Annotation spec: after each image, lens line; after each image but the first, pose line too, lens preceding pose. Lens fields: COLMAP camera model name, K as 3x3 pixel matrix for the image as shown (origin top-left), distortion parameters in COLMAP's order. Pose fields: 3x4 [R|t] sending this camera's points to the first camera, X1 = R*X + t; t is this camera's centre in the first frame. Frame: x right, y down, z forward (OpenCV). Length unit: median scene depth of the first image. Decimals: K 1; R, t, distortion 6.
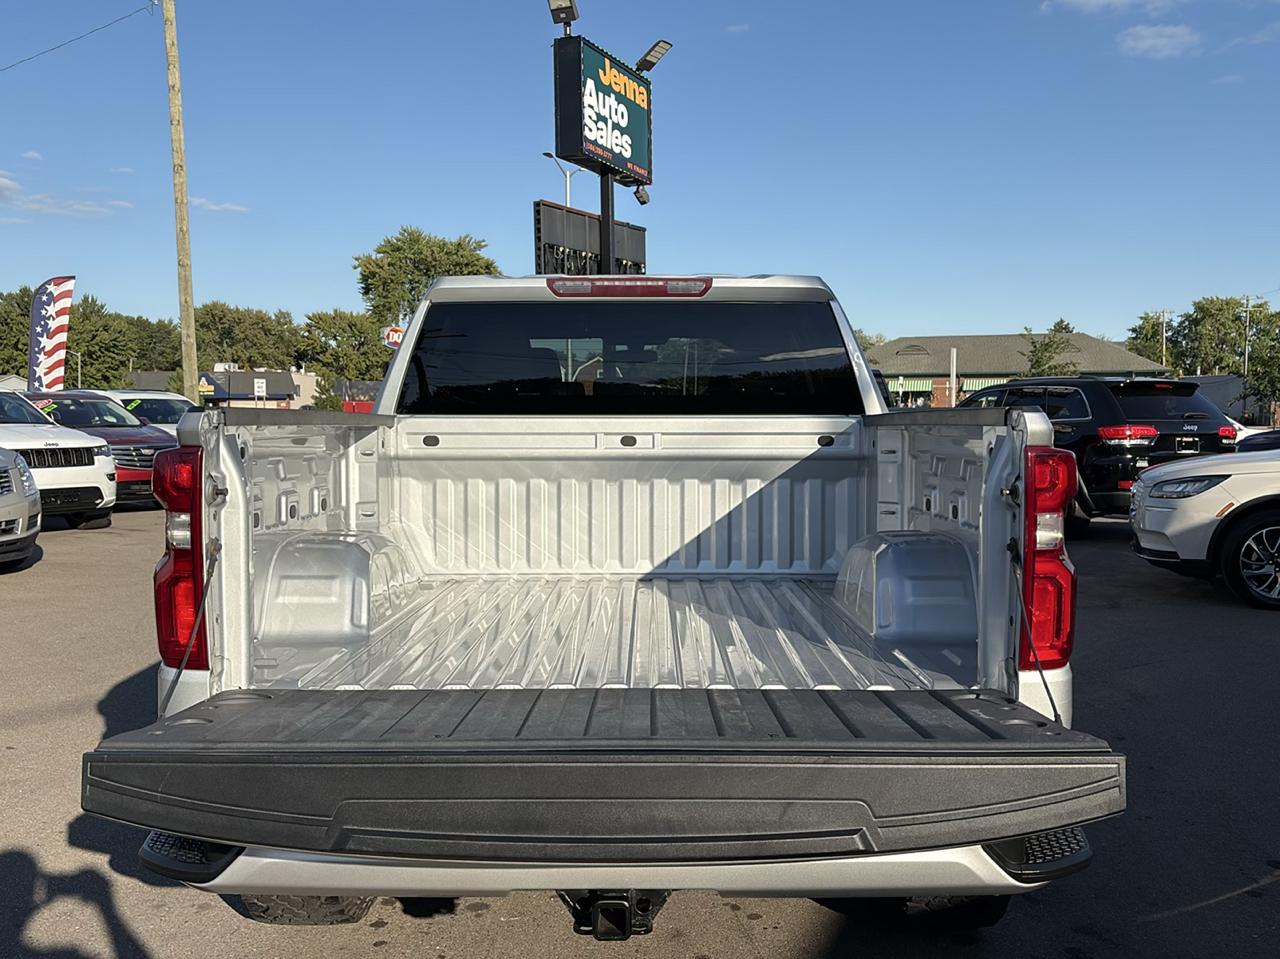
lens RADIAL K [[1229.2, 0, 640.0], [0, 1229.2, 479.5], [0, 0, 1]] dist [0.021032, 0.009302]
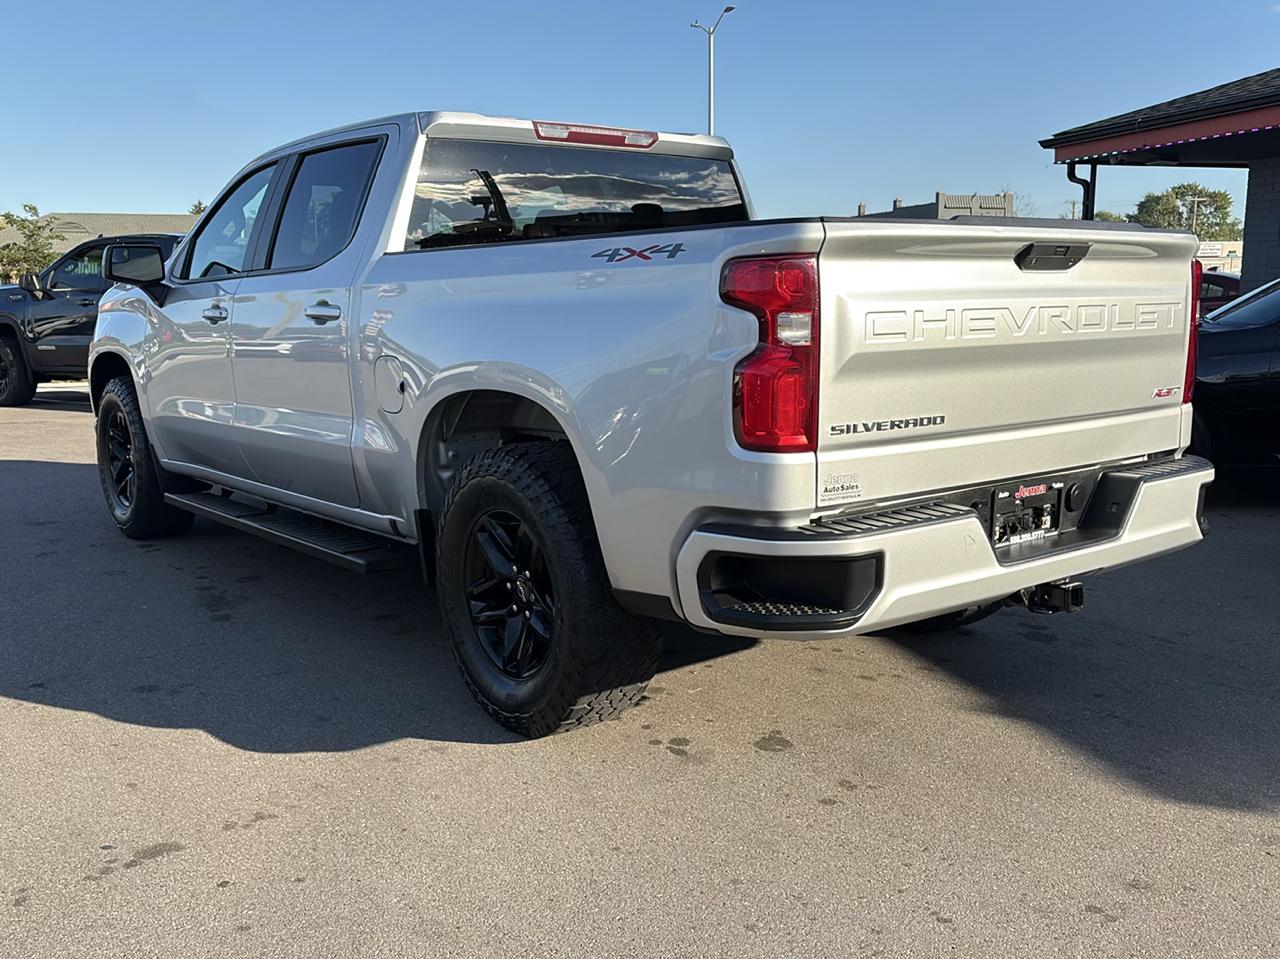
lens RADIAL K [[1229.2, 0, 640.0], [0, 1229.2, 479.5], [0, 0, 1]] dist [0.021032, 0.009302]
pose [[0.777877, -0.101053, 0.620239, -0.680275], [0.043778, 0.993302, 0.106931, 0.029063], [-0.626890, -0.056026, 0.777091, 0.124542]]
